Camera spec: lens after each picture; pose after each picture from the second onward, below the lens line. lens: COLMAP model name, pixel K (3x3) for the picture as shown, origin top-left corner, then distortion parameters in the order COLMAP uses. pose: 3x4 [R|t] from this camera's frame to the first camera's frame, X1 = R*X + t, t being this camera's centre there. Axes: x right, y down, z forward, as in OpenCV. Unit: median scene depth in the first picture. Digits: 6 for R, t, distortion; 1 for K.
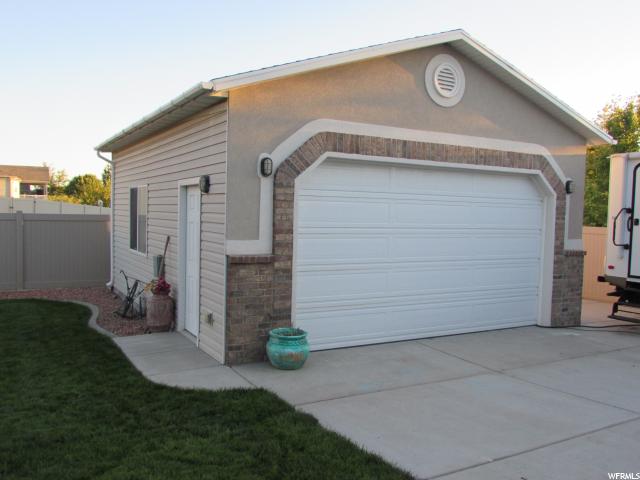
lens RADIAL K [[603.7, 0, 320.0], [0, 603.7, 240.0], [0, 0, 1]] dist [-0.049564, -0.000015]
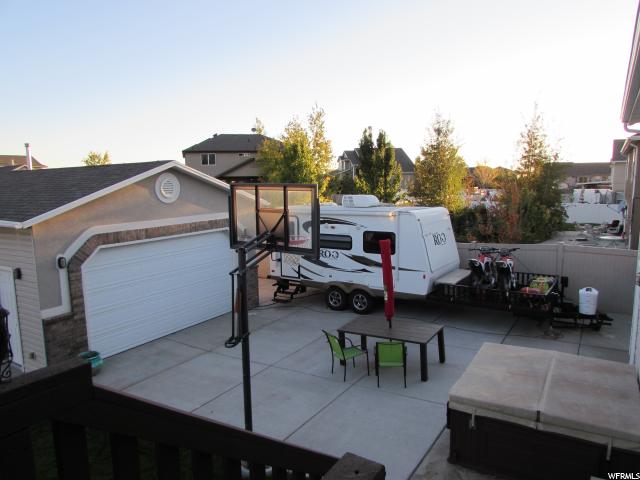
lens RADIAL K [[460.0, 0, 320.0], [0, 460.0, 240.0], [0, 0, 1]] dist [-0.002326, 0.003117]
pose [[0.884293, -0.106466, 0.454633, -0.026858], [0.074104, 0.993318, 0.088478, -0.237579], [-0.461015, -0.044550, 0.886273, -0.463880]]
